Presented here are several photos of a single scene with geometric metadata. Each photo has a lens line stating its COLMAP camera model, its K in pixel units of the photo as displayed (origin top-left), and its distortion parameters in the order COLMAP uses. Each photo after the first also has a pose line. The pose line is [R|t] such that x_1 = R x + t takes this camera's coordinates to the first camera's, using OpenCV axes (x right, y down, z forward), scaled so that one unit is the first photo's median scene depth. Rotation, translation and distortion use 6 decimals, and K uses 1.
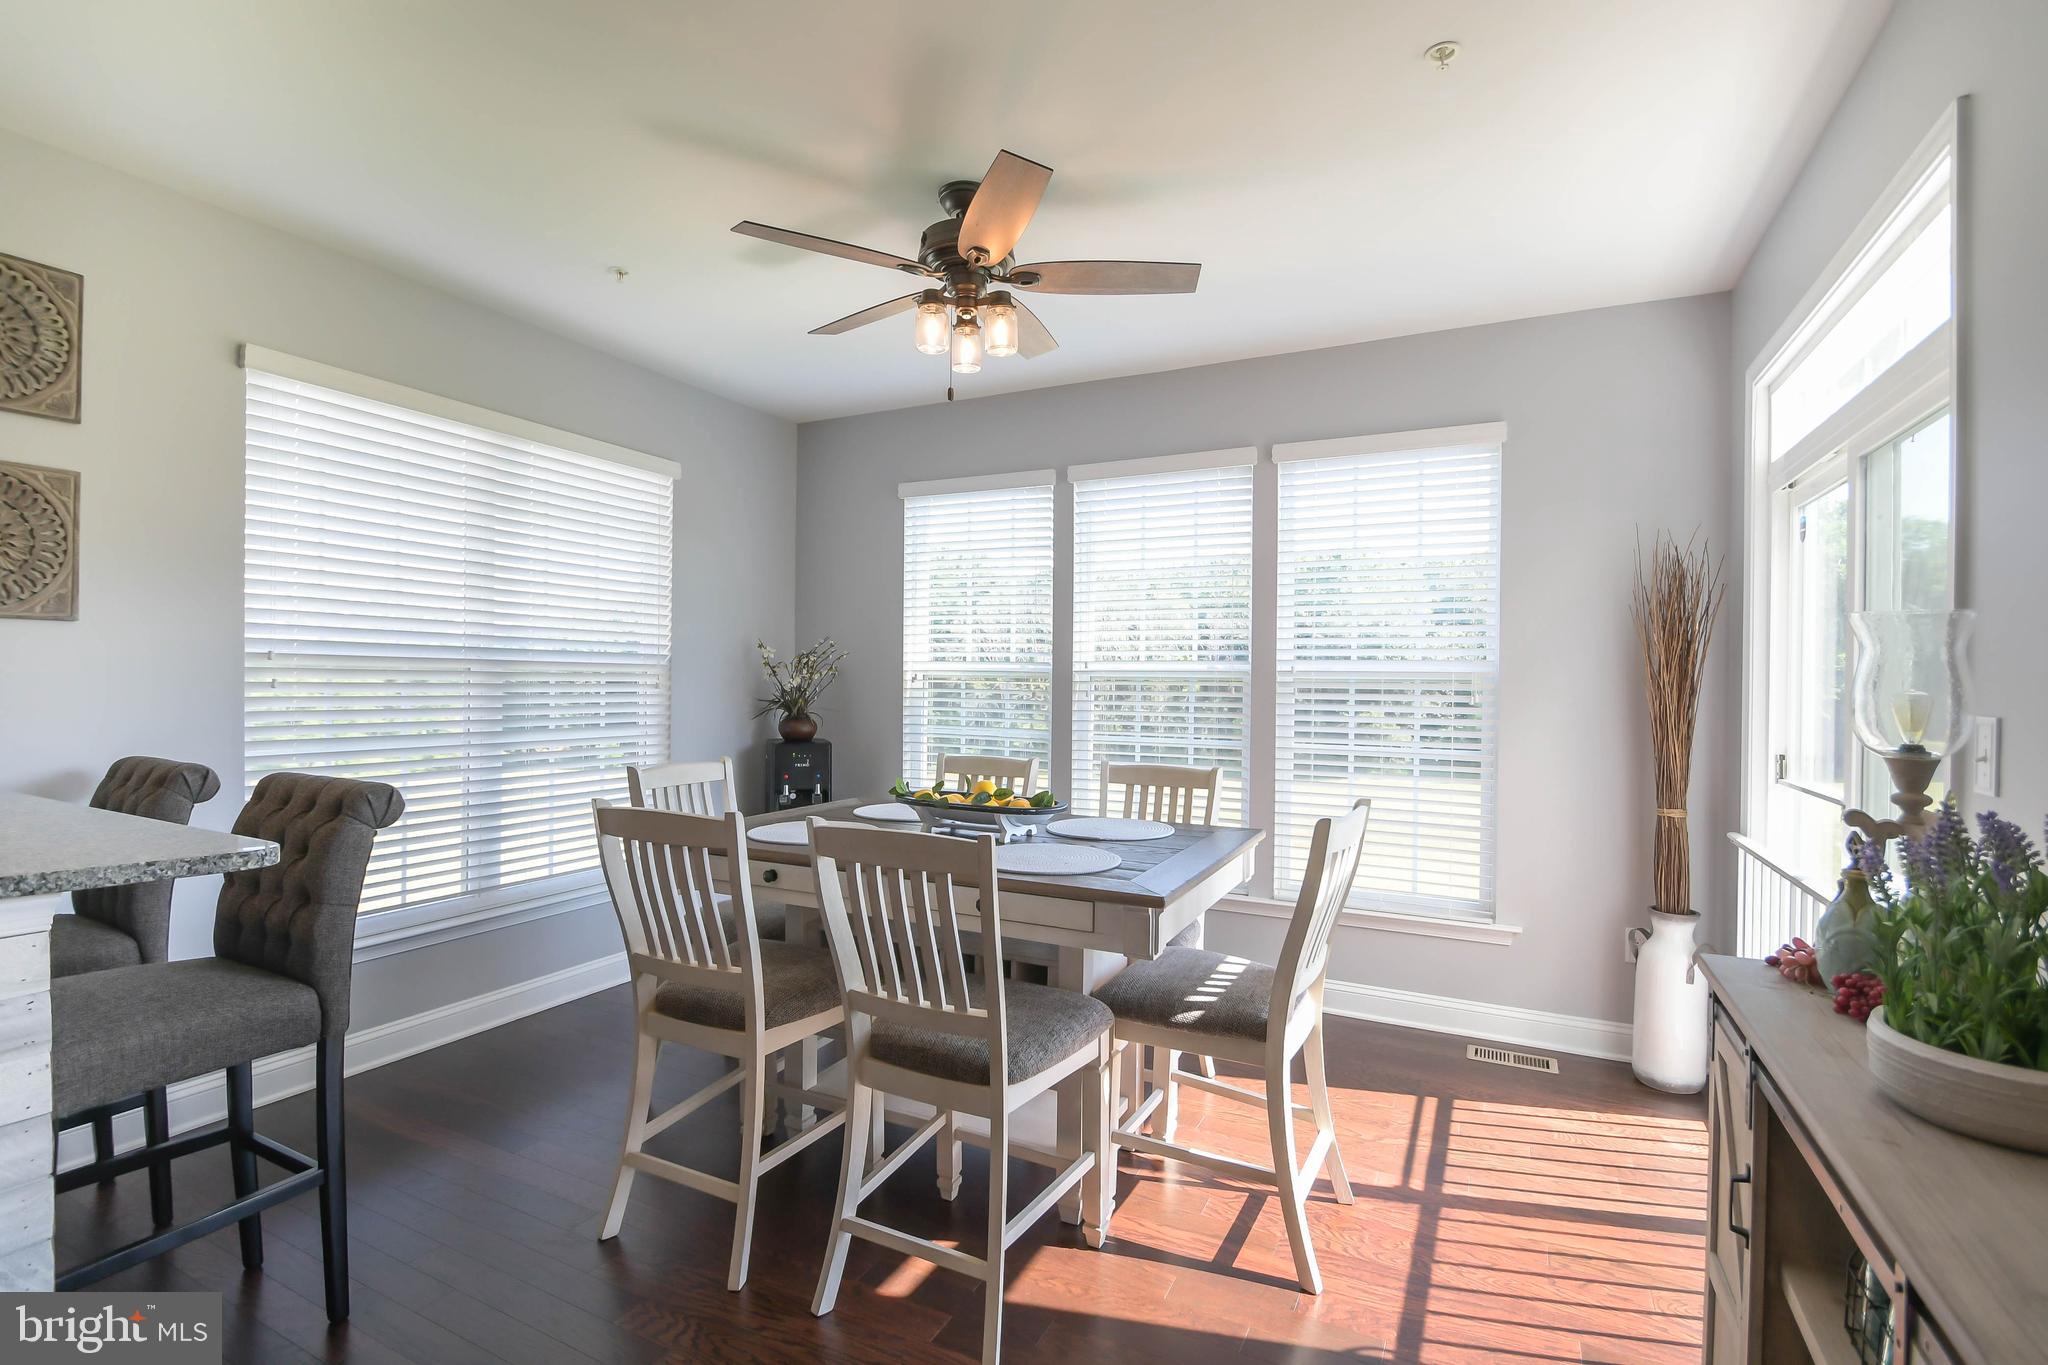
lens RADIAL K [[949.2, 0, 1011.7], [0, 949.2, 682.4], [0, 0, 1]] dist [0.003956, -0.004413]
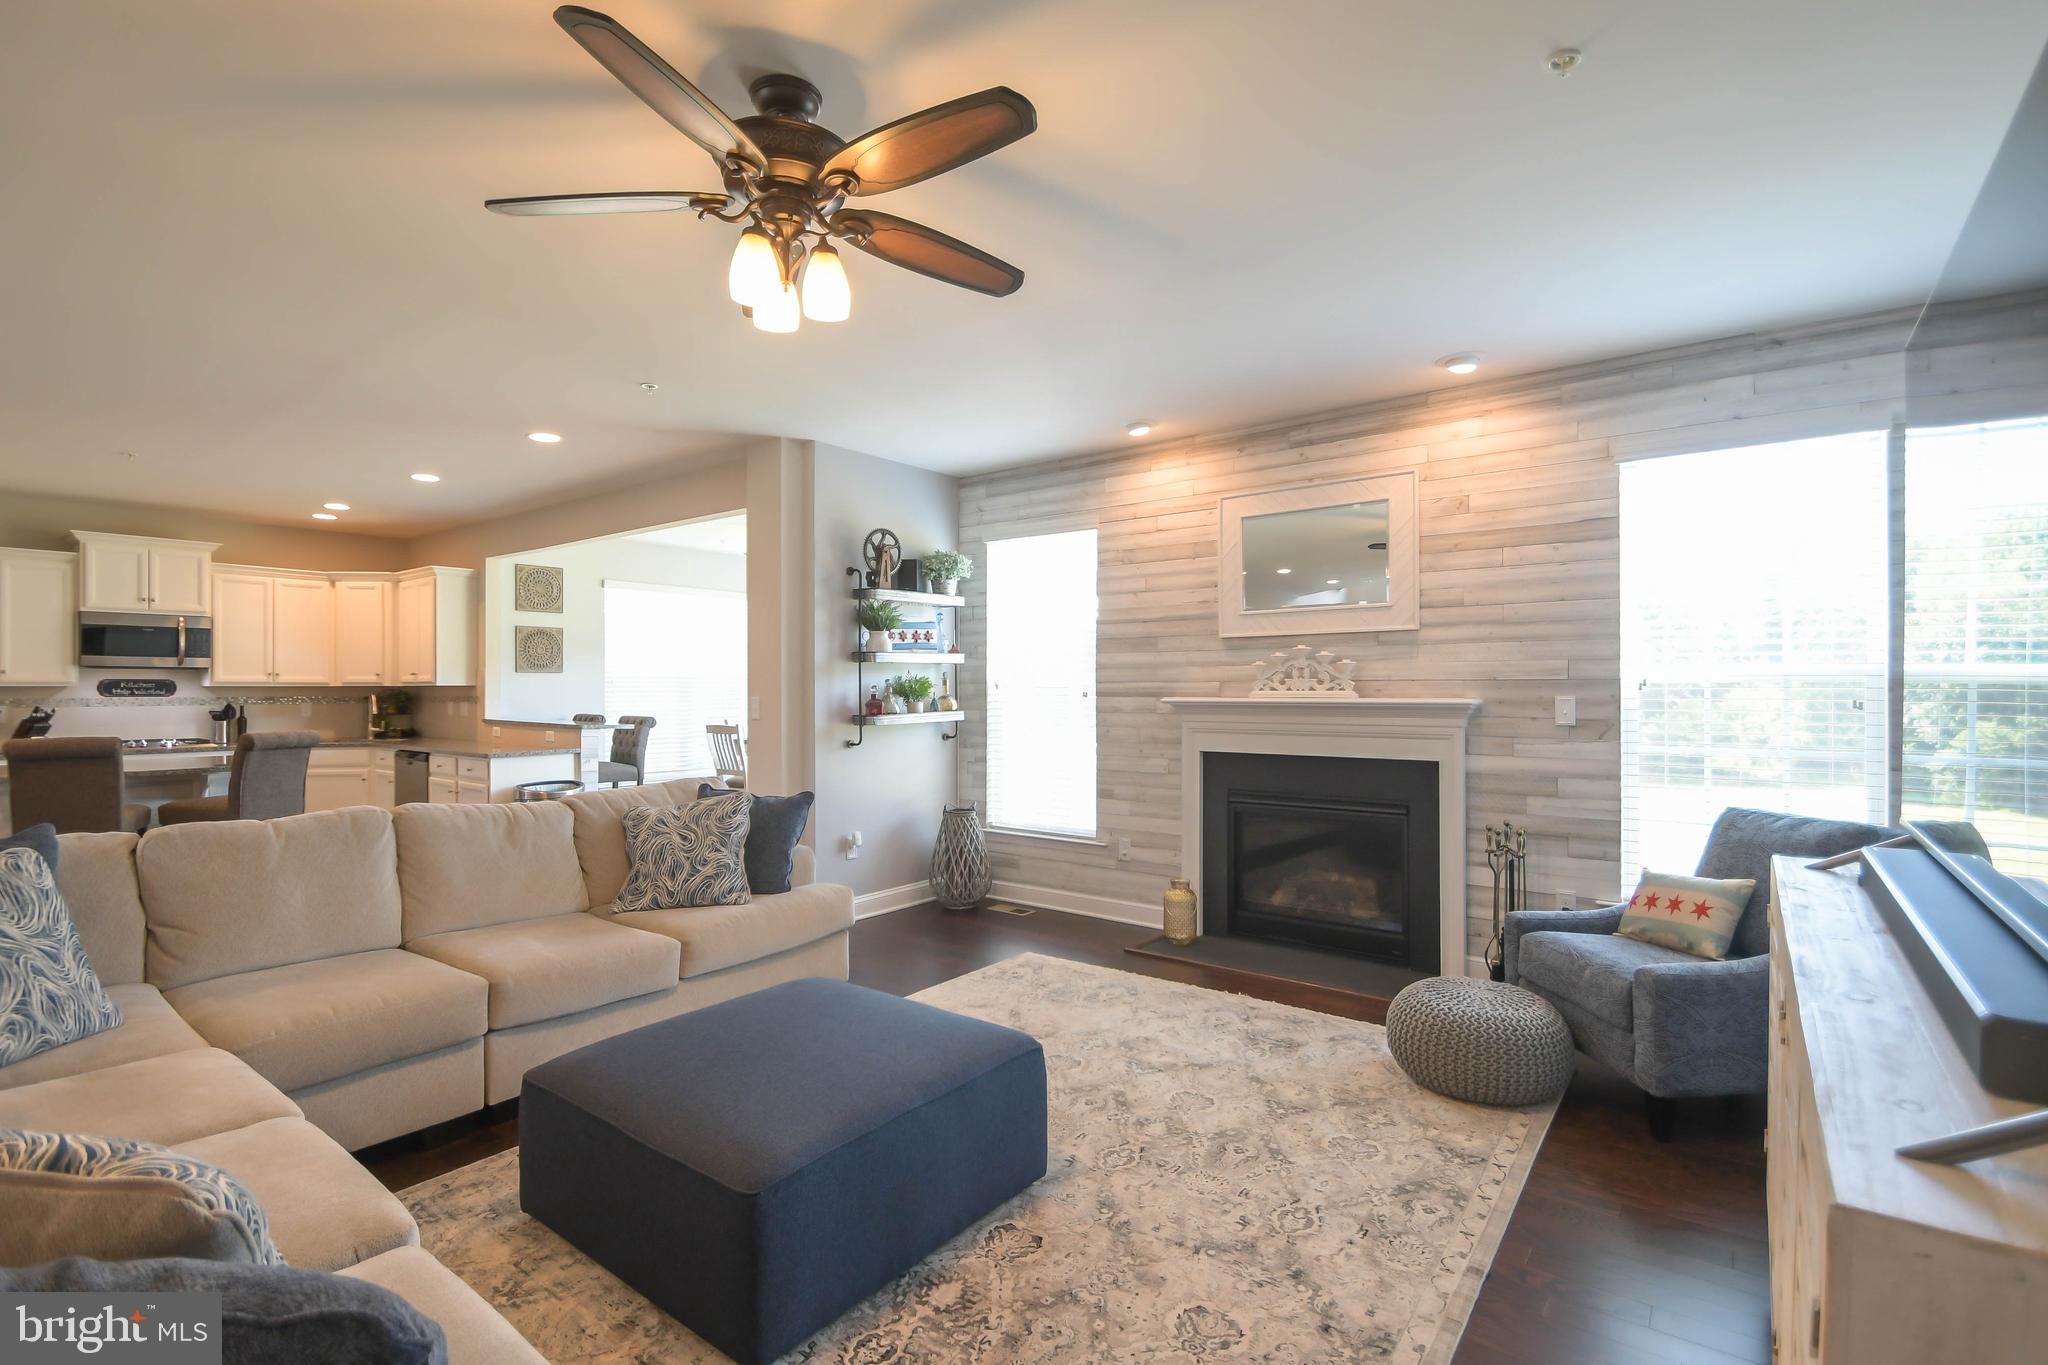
lens RADIAL K [[949.2, 0, 1007.9], [0, 949.2, 690.3], [0, 0, 1]] dist [0.003956, -0.004413]
pose [[0.981968, -0.013260, -0.188583, 1.024990], [0.012736, 0.999911, -0.003990, 0.025733], [0.188619, 0.001517, 0.982049, -1.732349]]
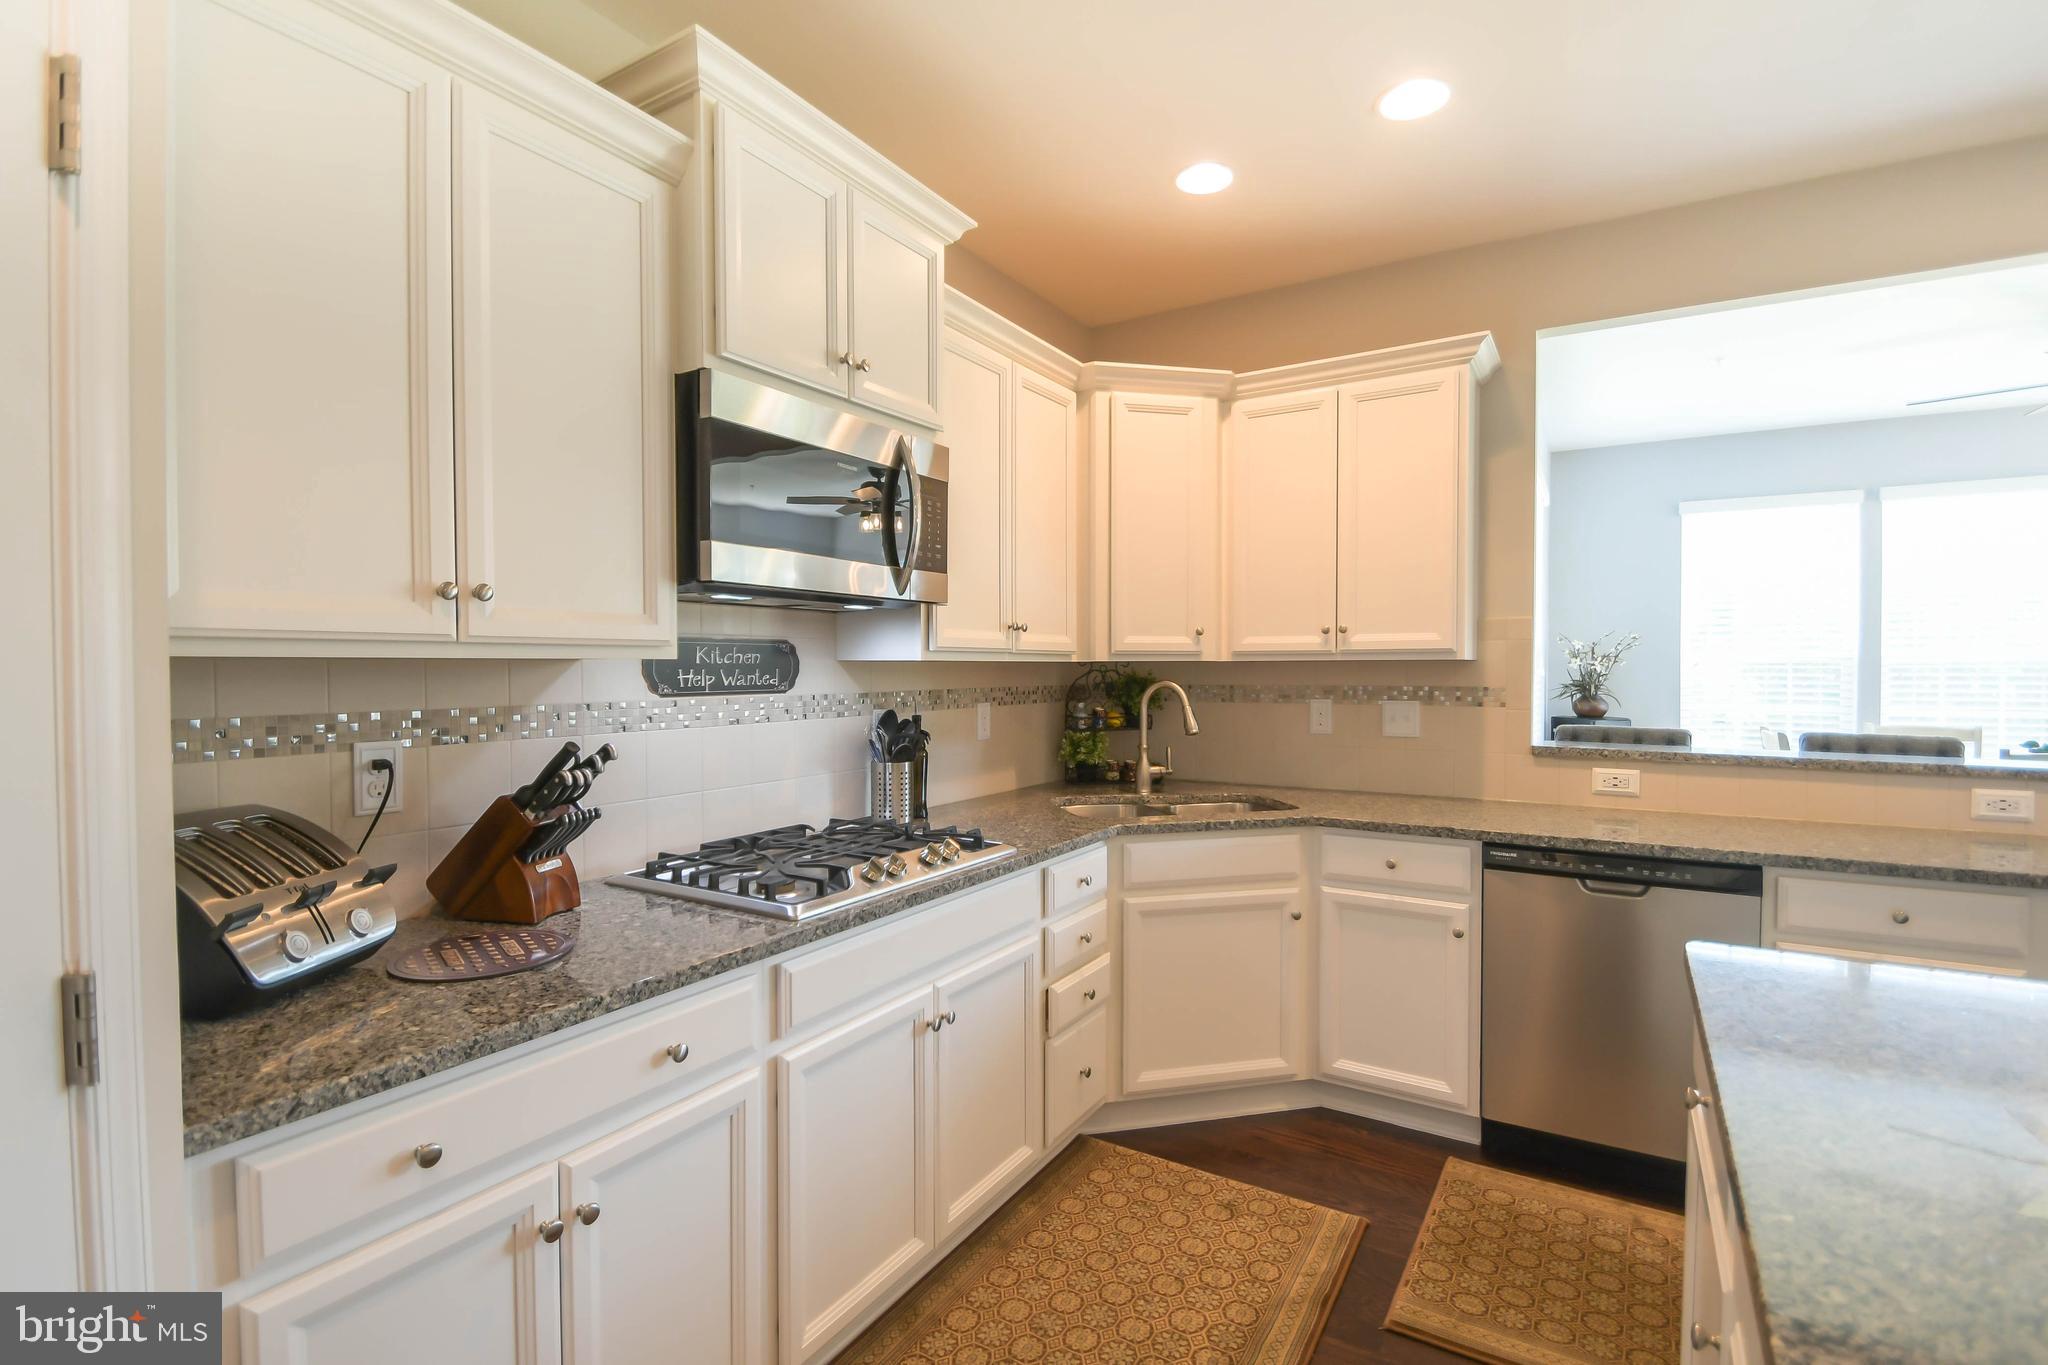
lens RADIAL K [[949.2, 0, 1027.2], [0, 949.2, 685.9], [0, 0, 1]] dist [0.003956, -0.004413]
pose [[0.997519, -0.012288, -0.069310, -1.454264], [0.013440, 0.999779, 0.016183, -0.013603], [0.069096, -0.017074, 0.997464, -0.435772]]
